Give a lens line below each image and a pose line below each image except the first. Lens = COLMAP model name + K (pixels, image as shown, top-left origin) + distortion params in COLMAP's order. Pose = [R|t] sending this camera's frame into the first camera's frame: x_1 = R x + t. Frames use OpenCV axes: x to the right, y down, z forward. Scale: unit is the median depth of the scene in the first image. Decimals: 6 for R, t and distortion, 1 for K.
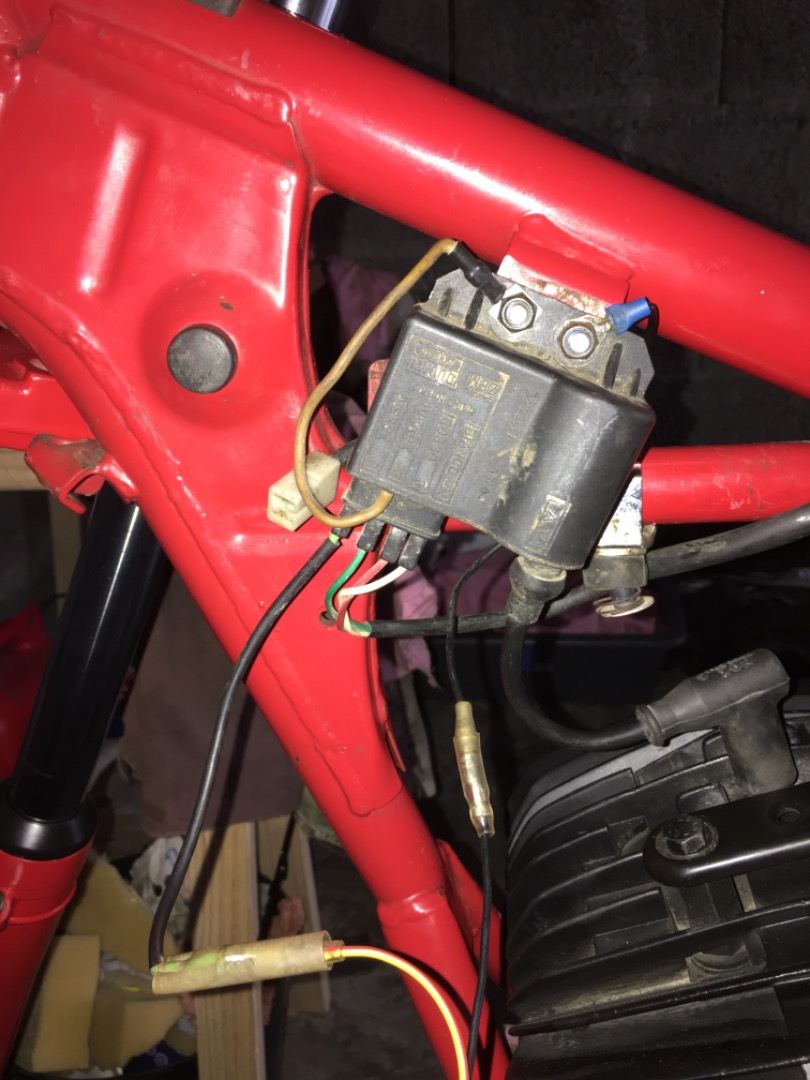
lens RADIAL K [[917.1, 0, 405.0], [0, 917.1, 540.0], [0, 0, 1]] dist [0.083227, -0.127888]
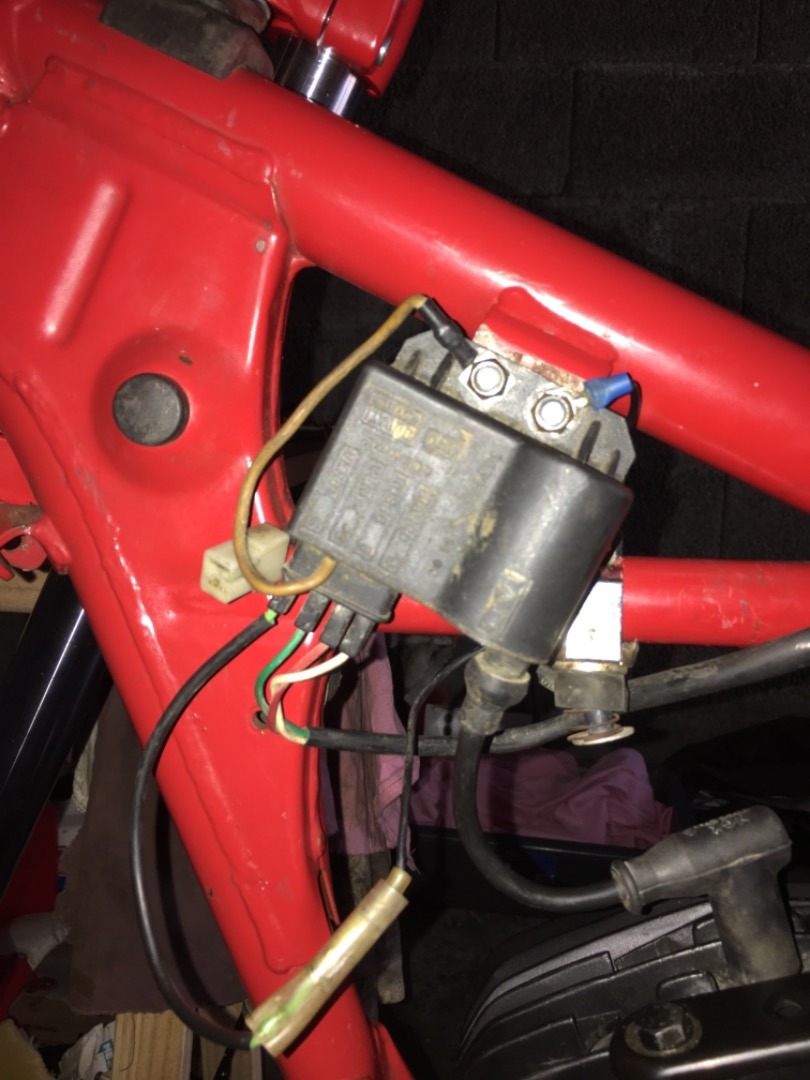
lens RADIAL K [[917.1, 0, 405.0], [0, 917.1, 540.0], [0, 0, 1]] dist [0.083227, -0.127888]
pose [[0.996053, 0.083613, -0.029798, 0.070984], [-0.088012, 0.973902, -0.209209, 0.099842], [0.011528, 0.211006, 0.977417, 0.115911]]
